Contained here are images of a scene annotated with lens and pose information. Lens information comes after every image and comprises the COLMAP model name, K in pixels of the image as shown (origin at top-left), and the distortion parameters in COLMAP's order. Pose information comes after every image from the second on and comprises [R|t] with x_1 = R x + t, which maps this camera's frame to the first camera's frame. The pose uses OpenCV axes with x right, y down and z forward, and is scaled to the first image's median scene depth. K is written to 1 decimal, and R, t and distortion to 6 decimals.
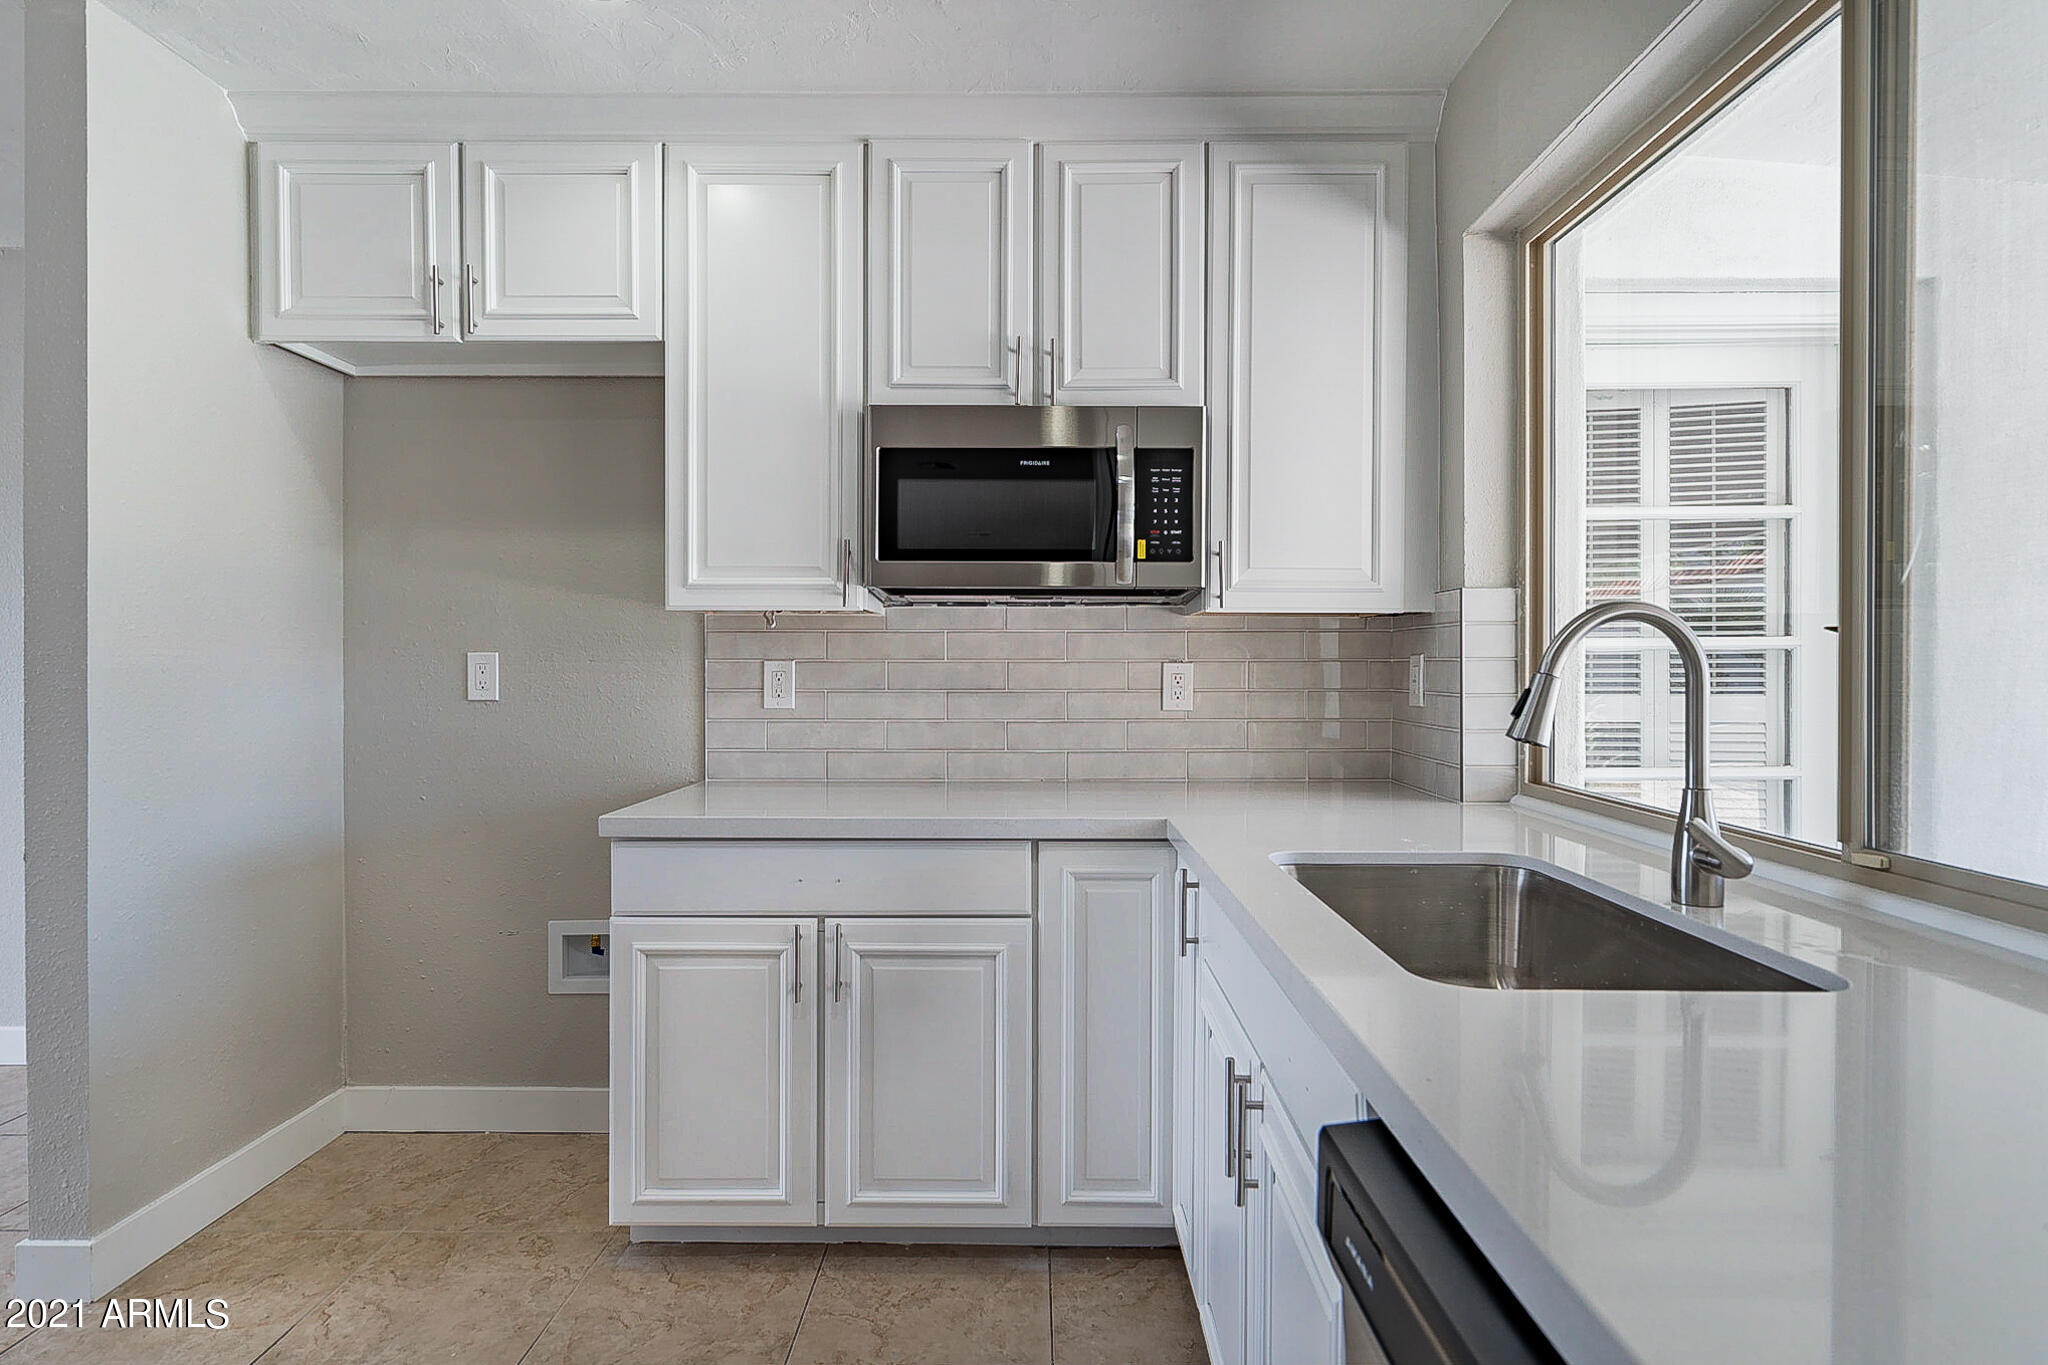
lens RADIAL K [[1053.4, 0, 1019.4], [0, 1053.4, 670.0], [0, 0, 1]] dist [-0.007814, -0.000306]
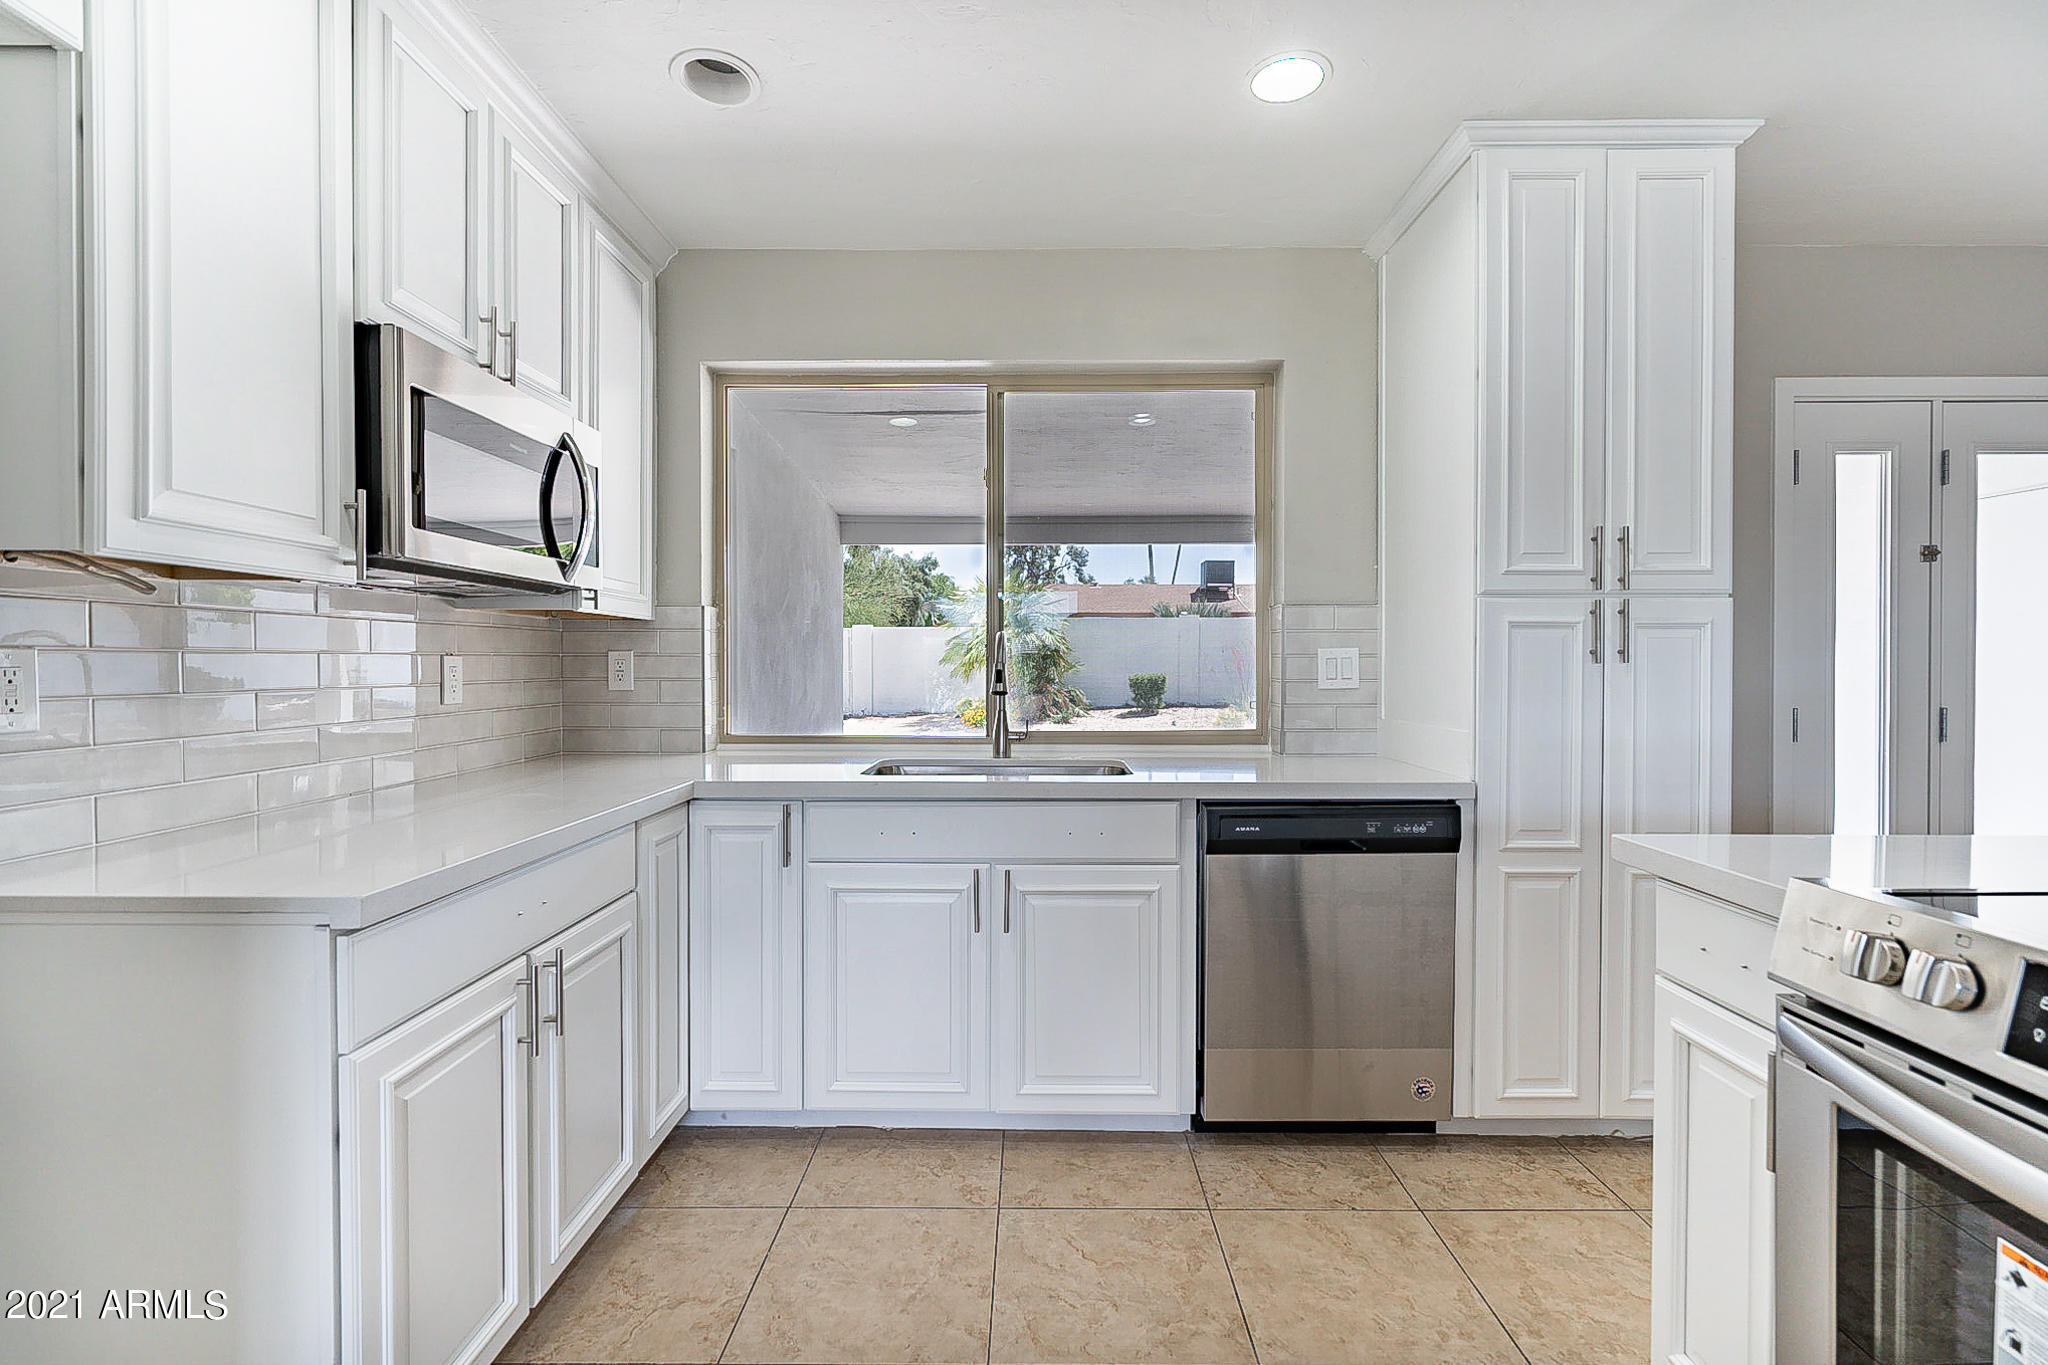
lens RADIAL K [[937.7, 0, 1026.7], [0, 937.7, 667.9], [0, 0, 1]] dist [-0.002533, 0.001308]
pose [[-0.005148, -0.006924, 0.999963, -0.835626], [0.006598, 0.999954, 0.006957, 0.002048], [-0.999965, 0.006633, -0.005102, 0.524189]]
